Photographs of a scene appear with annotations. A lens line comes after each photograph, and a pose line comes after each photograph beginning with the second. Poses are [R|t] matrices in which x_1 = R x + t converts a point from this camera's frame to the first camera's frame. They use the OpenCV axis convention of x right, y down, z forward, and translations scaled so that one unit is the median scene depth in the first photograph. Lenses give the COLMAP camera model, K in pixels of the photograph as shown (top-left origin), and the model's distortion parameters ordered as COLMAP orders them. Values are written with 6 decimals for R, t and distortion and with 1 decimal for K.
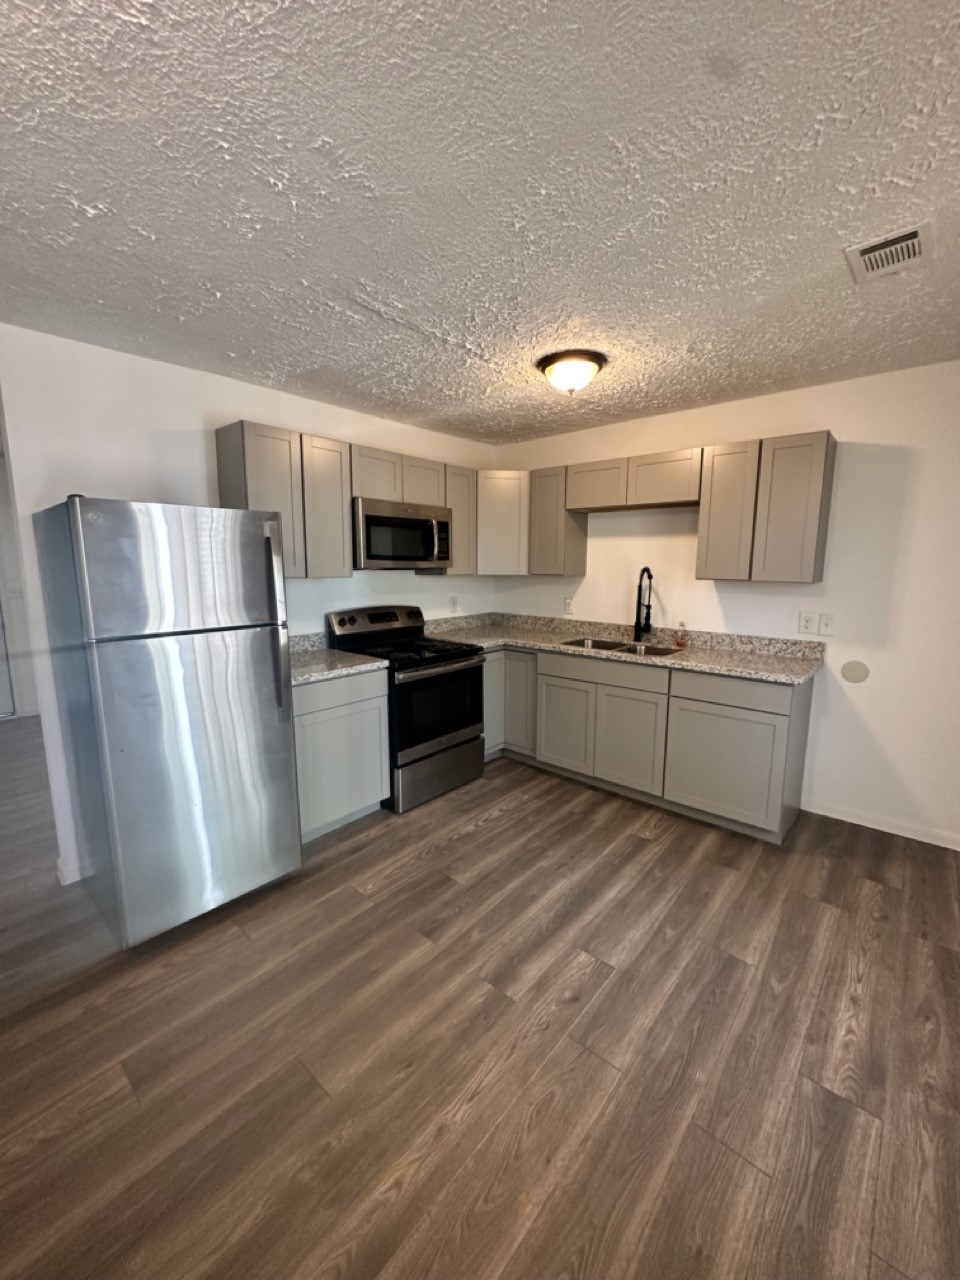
lens RADIAL K [[511.0, 0, 480.6], [0, 511.0, 641.8], [0, 0, 1]] dist [-0.001222, 0.000202]
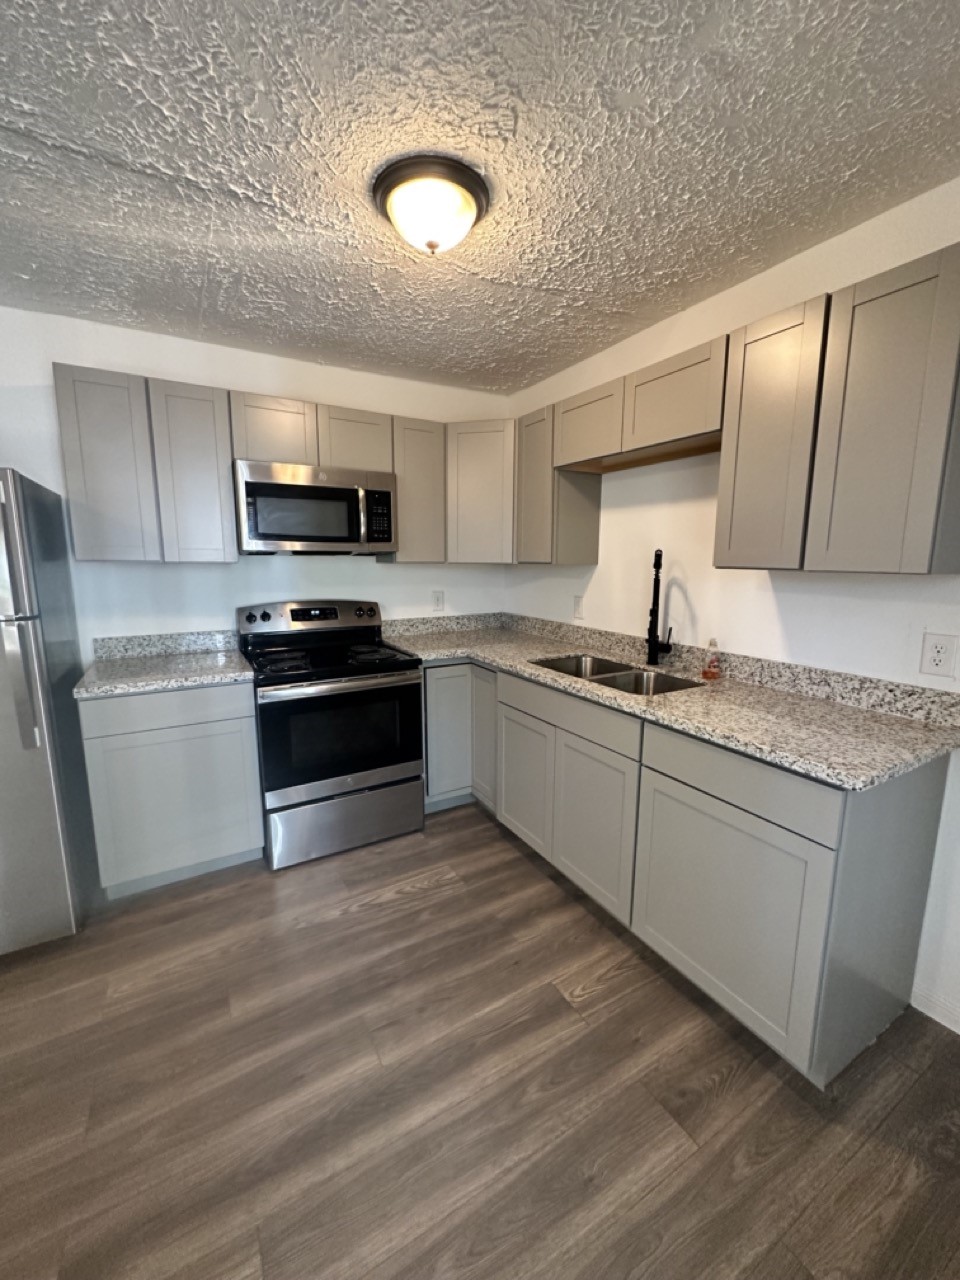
lens RADIAL K [[511.0, 0, 478.7], [0, 511.0, 641.8], [0, 0, 1]] dist [-0.001222, 0.000202]
pose [[0.947851, 0.051623, -0.314506, 0.333084], [-0.049270, 0.998666, 0.015434, -0.032104], [0.314883, 0.000867, 0.949130, 0.341802]]
